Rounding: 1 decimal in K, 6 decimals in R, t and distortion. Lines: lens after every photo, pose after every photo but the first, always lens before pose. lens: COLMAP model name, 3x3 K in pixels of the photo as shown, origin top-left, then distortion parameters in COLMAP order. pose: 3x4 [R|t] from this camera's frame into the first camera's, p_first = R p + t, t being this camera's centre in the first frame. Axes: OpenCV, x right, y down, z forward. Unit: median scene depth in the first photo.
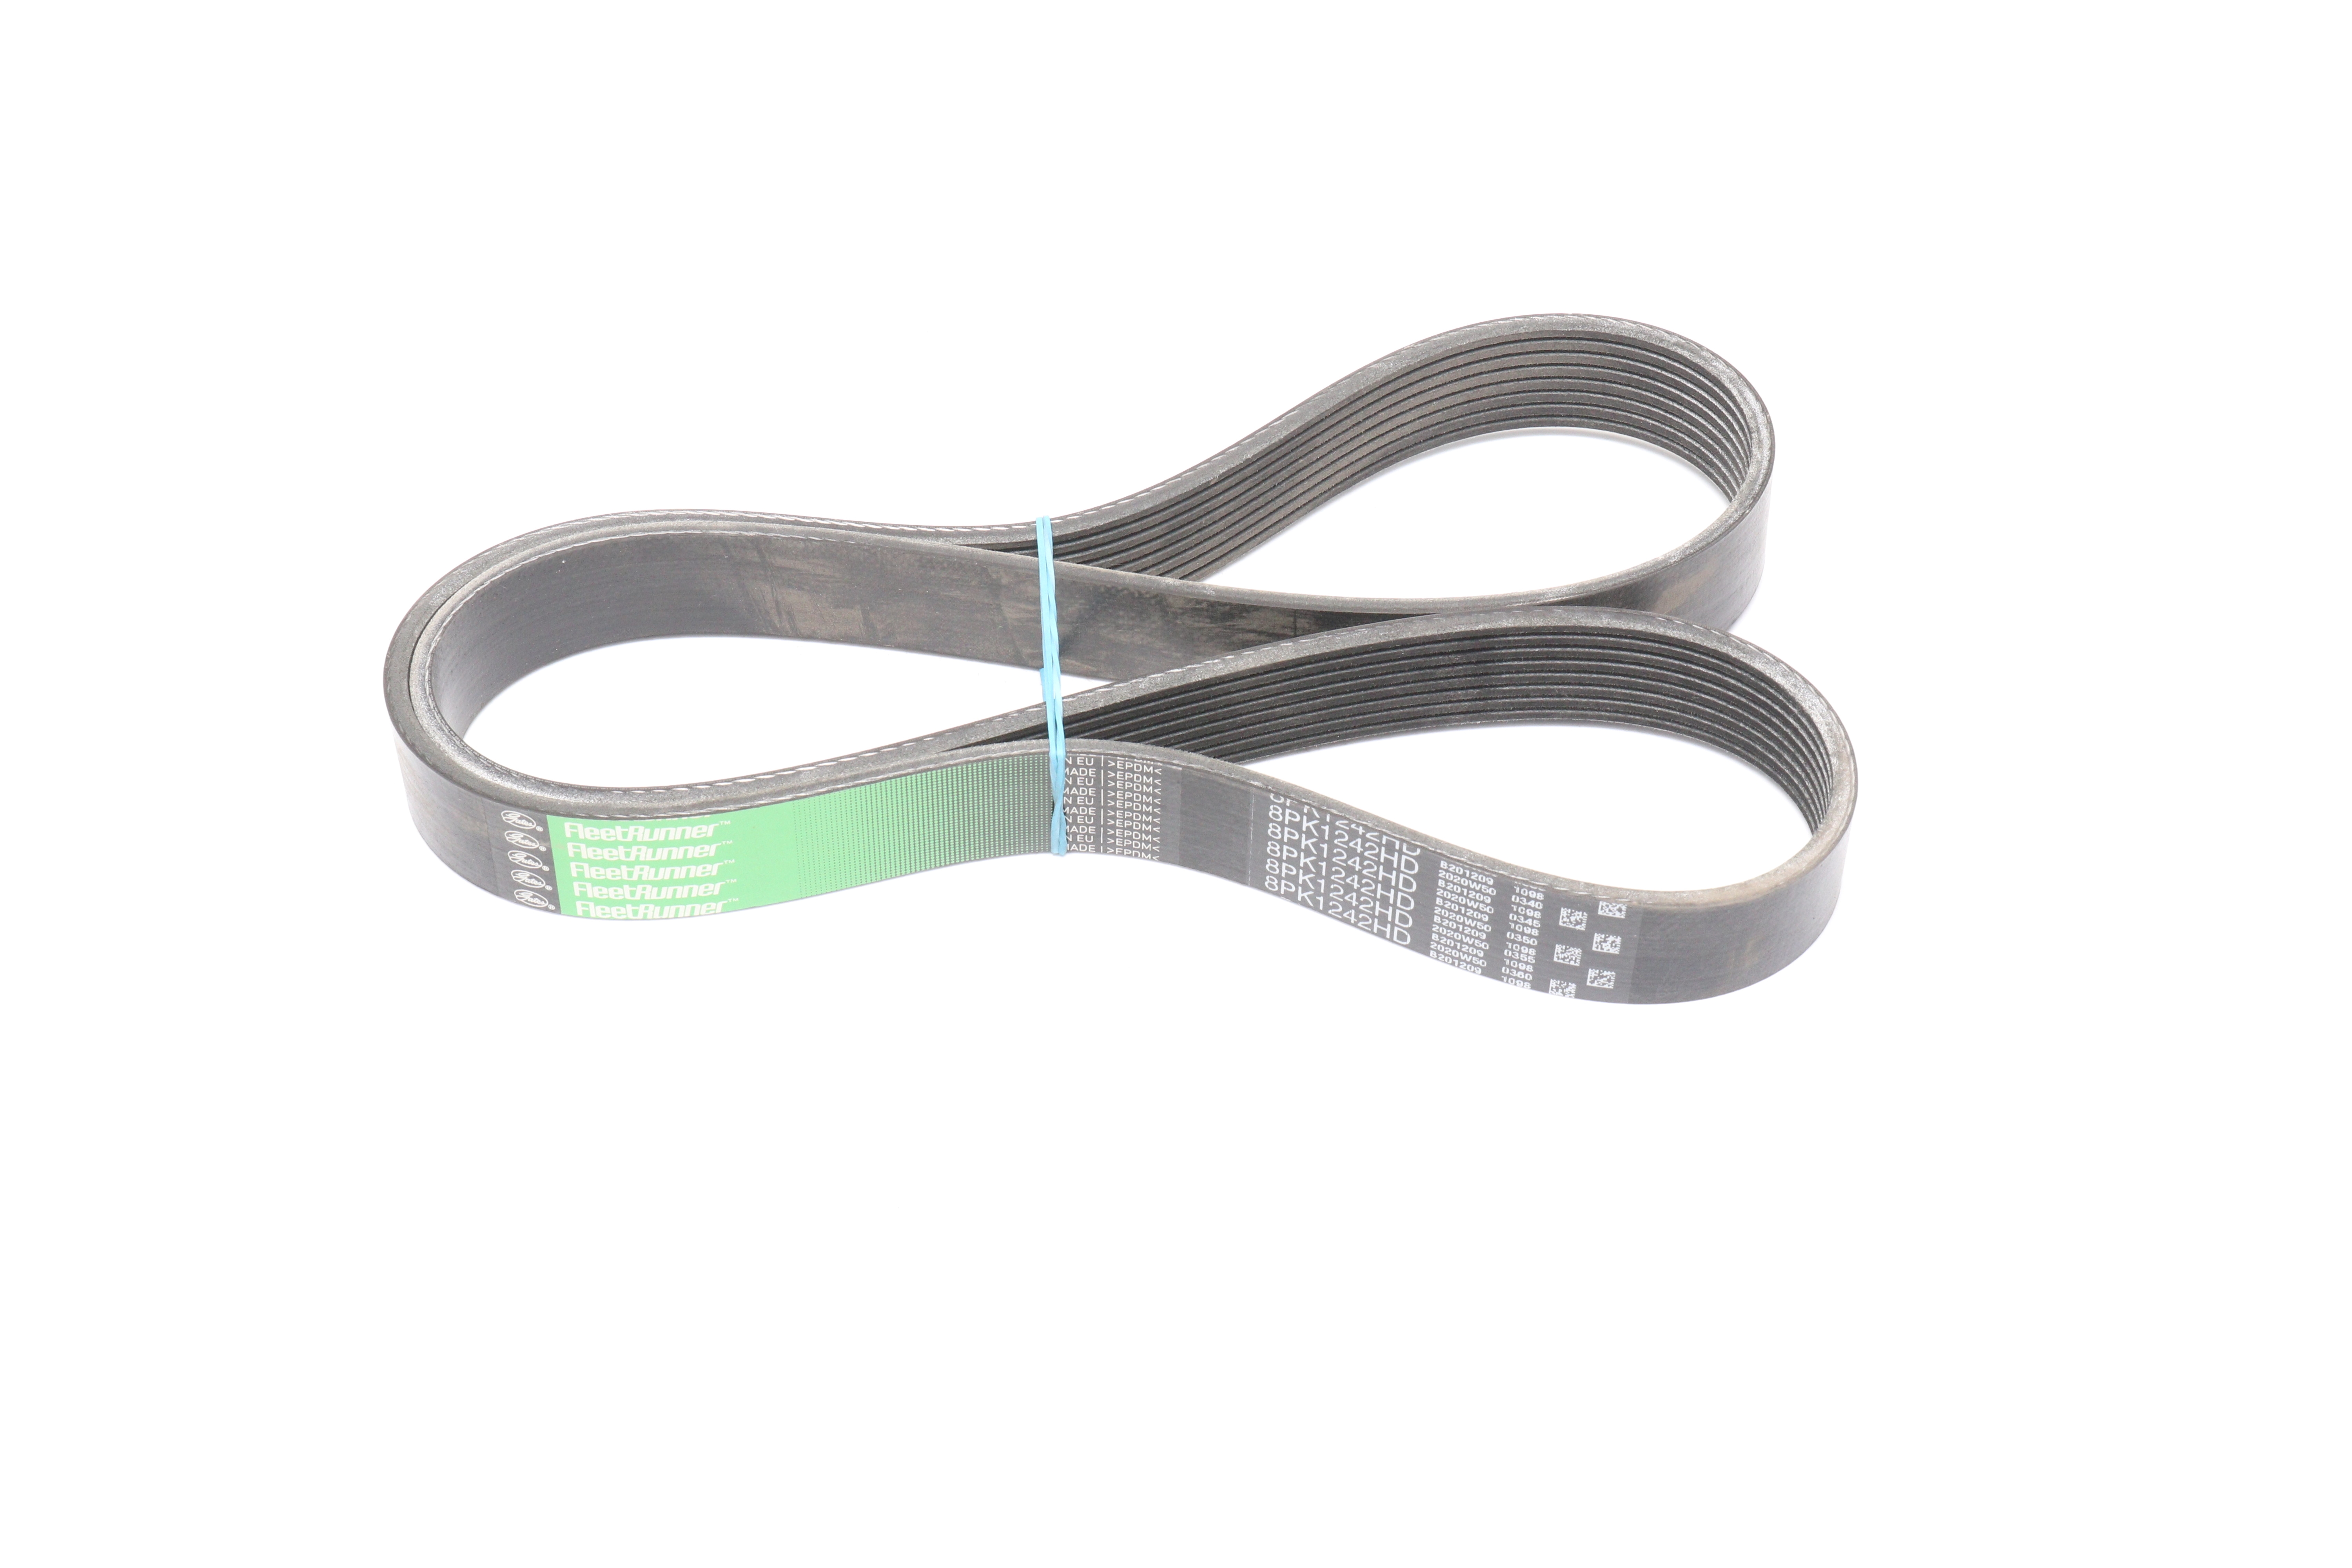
lens RADIAL K [[4288.8, 0, 1175.1], [0, 4288.8, 781.7], [0, 0, 1]] dist [0.043528, 0.000000]
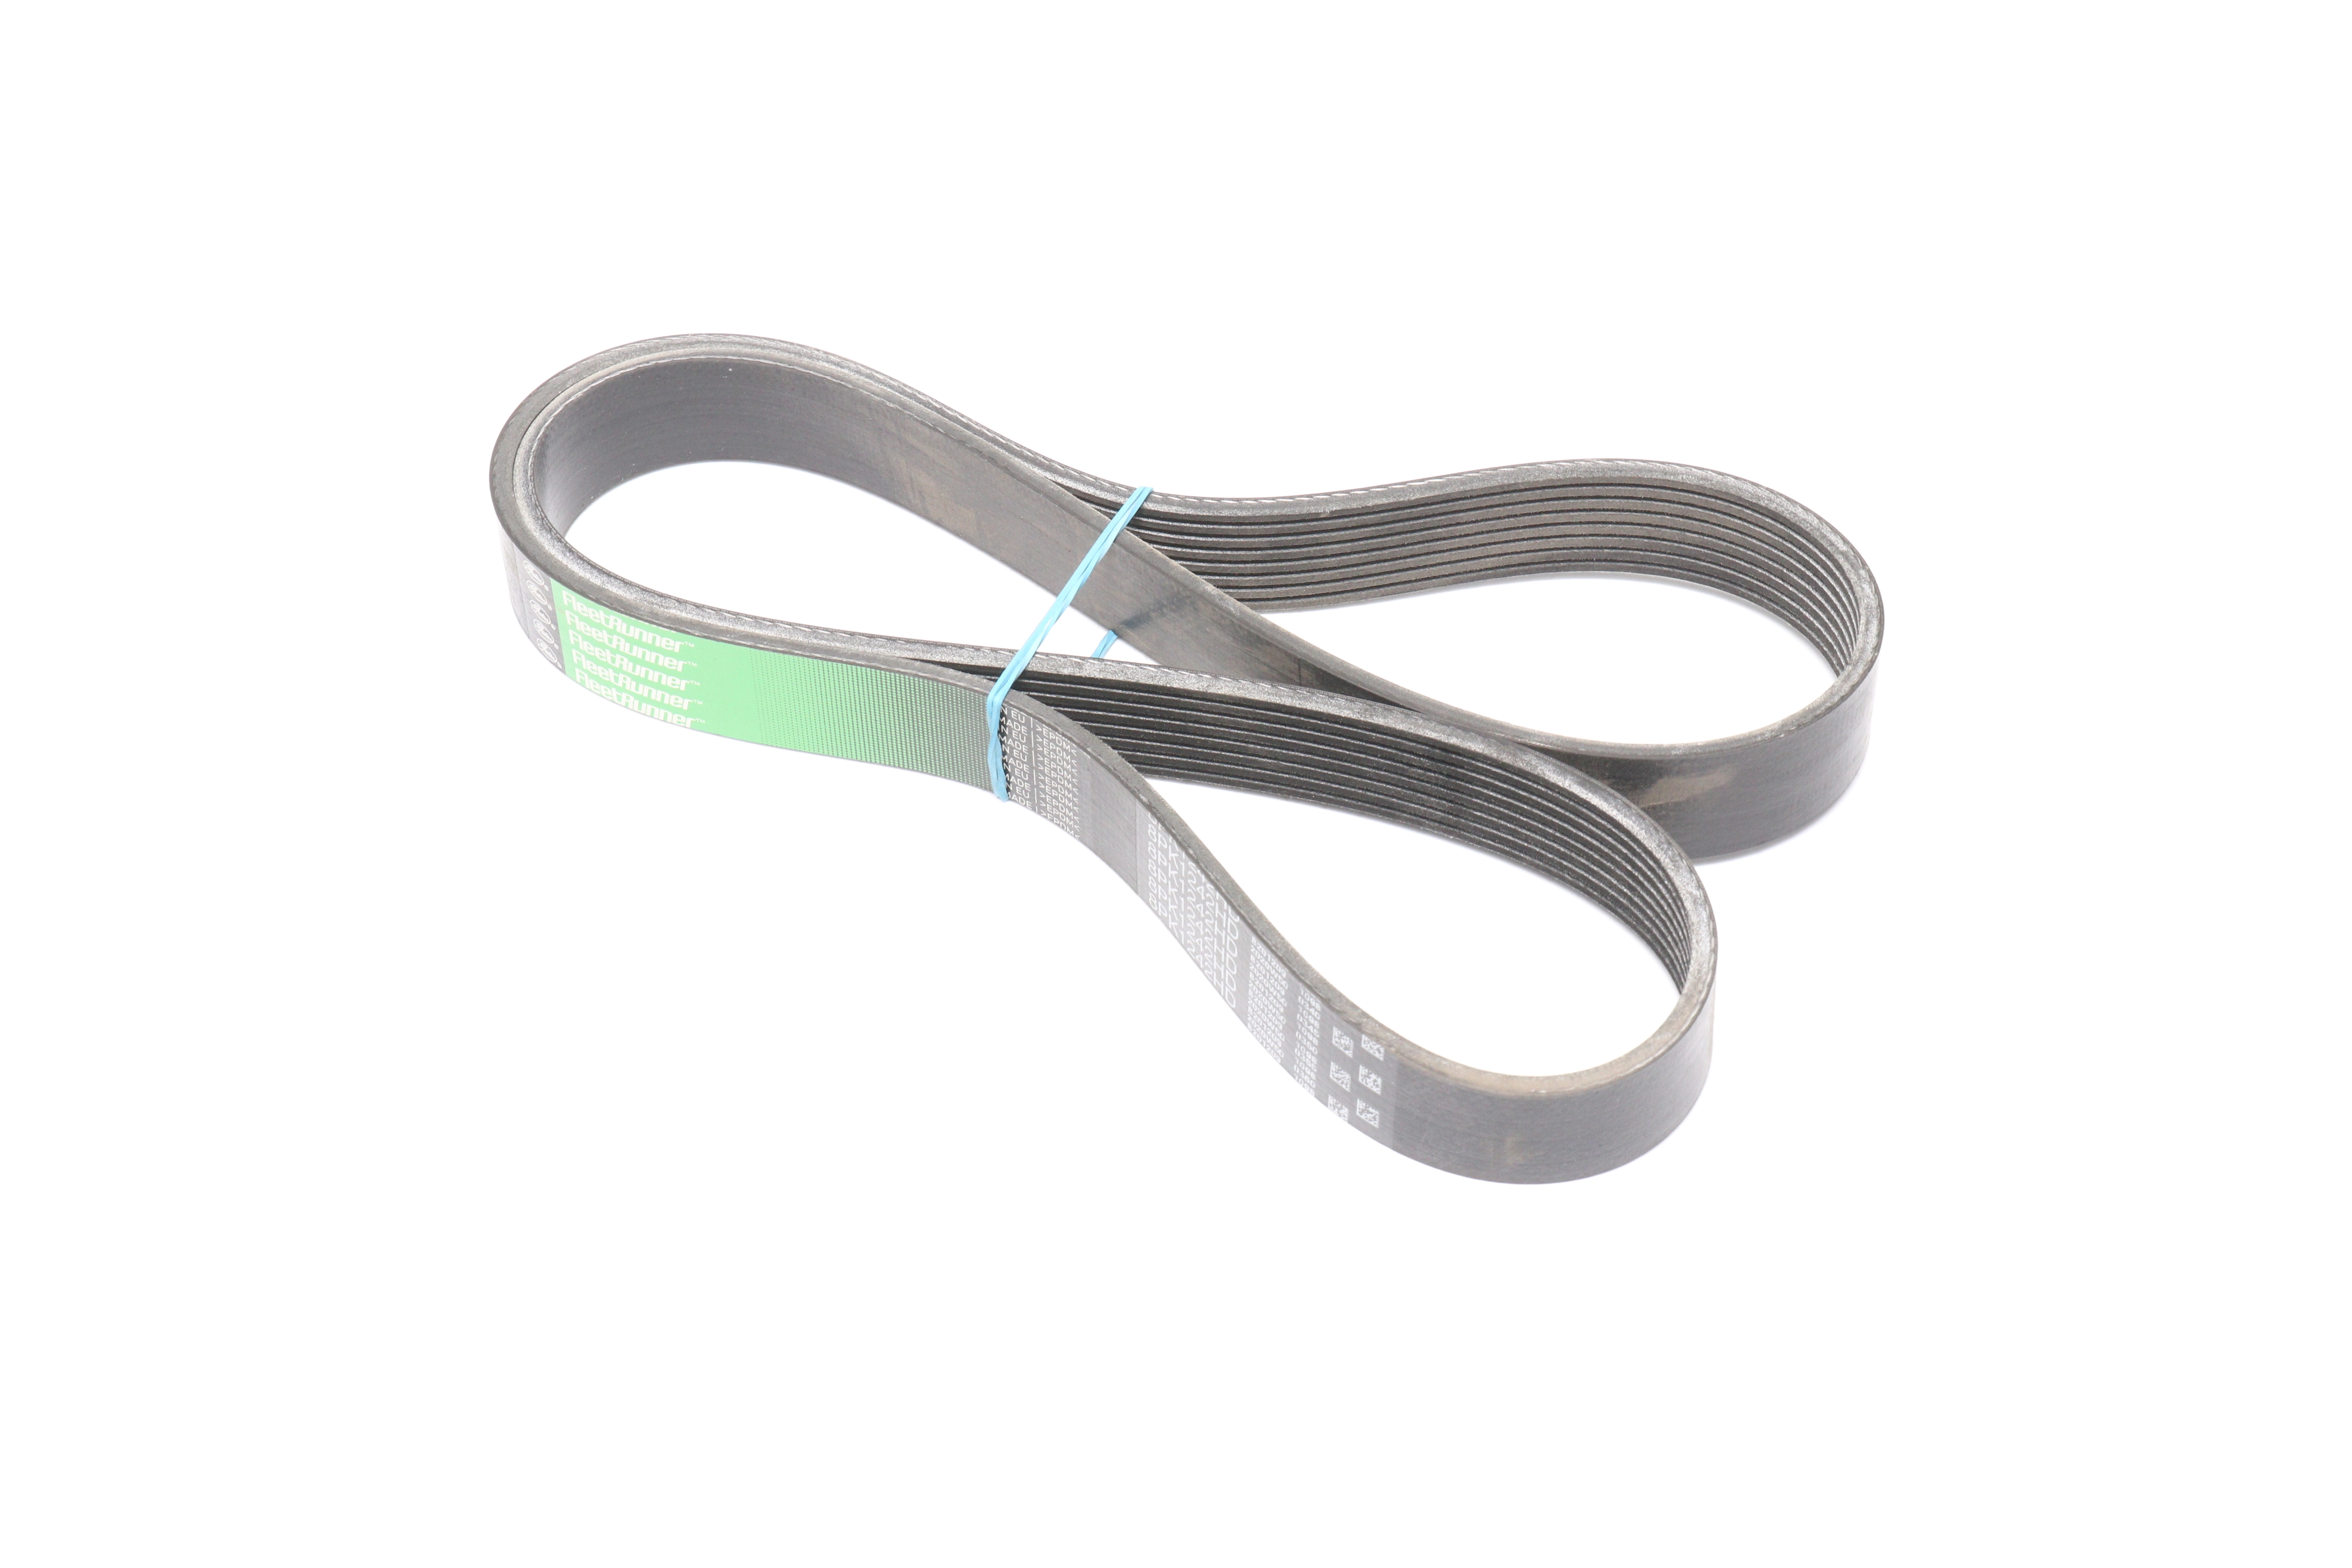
lens RADIAL K [[4288.8, 0, 1175.2], [0, 4288.8, 788.2], [0, 0, 1]] dist [0.043528, 0.000000]
pose [[0.857321, 0.367194, -0.360790, 0.372771], [-0.360342, 0.928583, 0.088810, -0.090083], [0.367634, 0.053869, 0.928409, 0.074391]]
